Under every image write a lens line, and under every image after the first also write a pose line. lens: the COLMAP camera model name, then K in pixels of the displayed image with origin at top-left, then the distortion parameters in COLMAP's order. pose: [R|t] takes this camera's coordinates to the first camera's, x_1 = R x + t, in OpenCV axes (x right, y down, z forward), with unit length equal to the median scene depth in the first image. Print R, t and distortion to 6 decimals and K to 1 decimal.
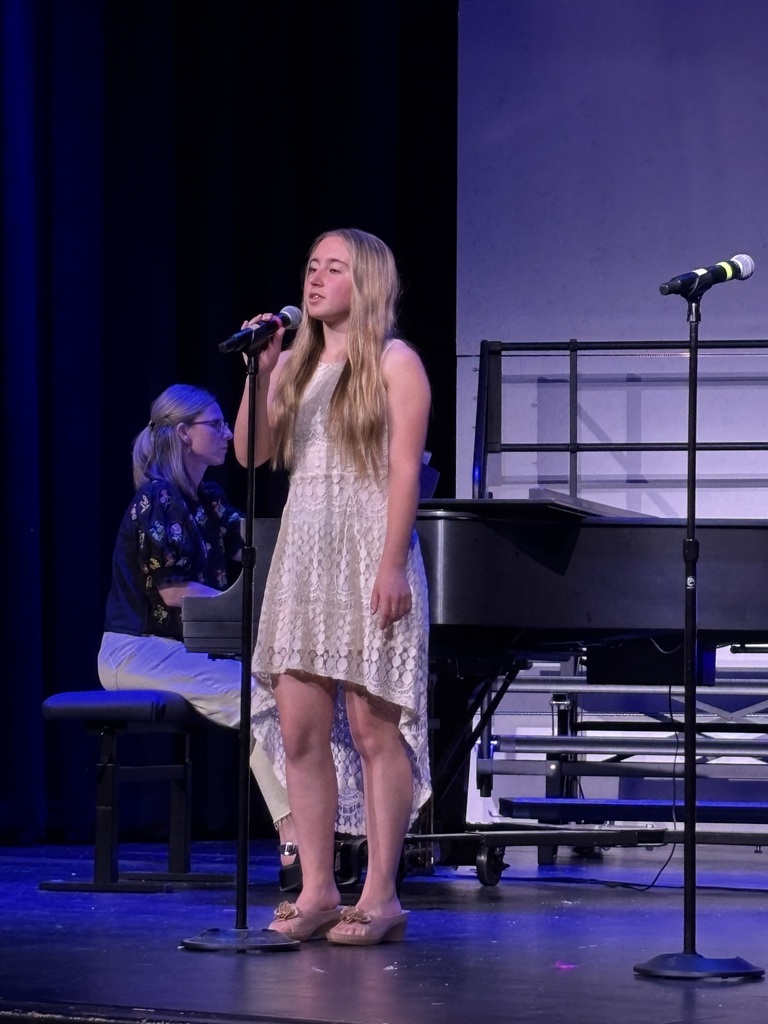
lens RADIAL K [[3431.8, 0, 384.0], [0, 3431.8, 512.0], [0, 0, 1]] dist [0.110382, 3.659565]
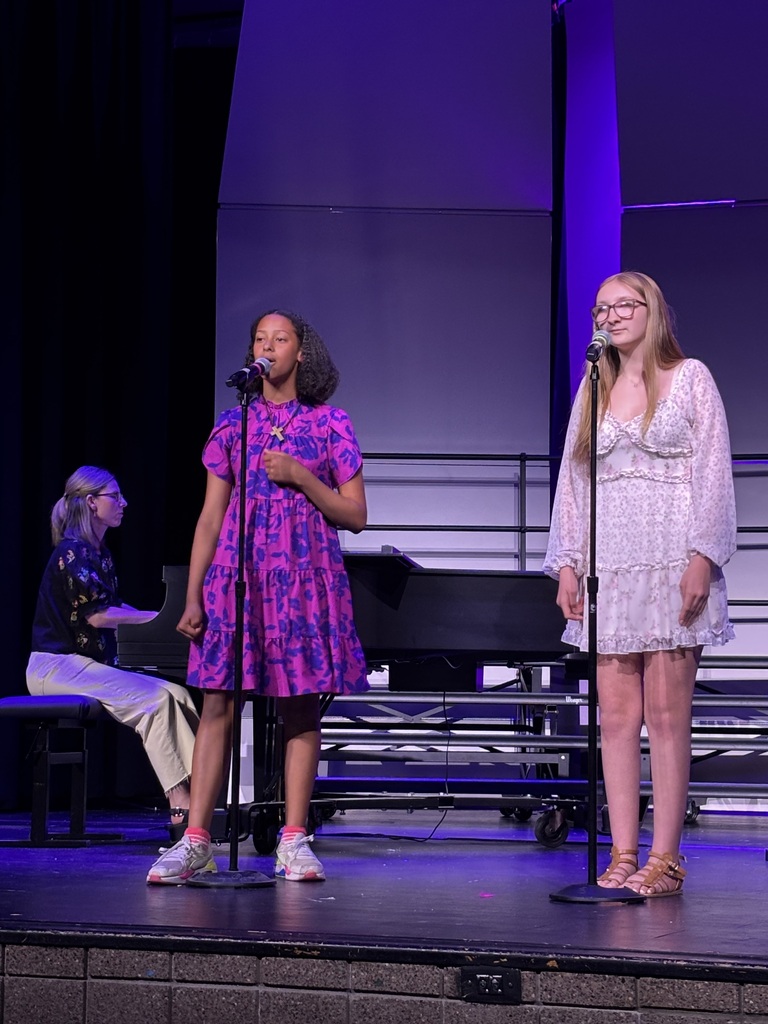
lens RADIAL K [[2323.9, 0, 384.0], [0, 2323.9, 512.0], [0, 0, 1]] dist [0.247149, -1.003122]
pose [[0.984780, 0.015161, 0.173143, -0.107331], [-0.009342, 0.999365, -0.034372, 0.010530], [-0.173554, 0.032231, 0.984297, 0.077611]]
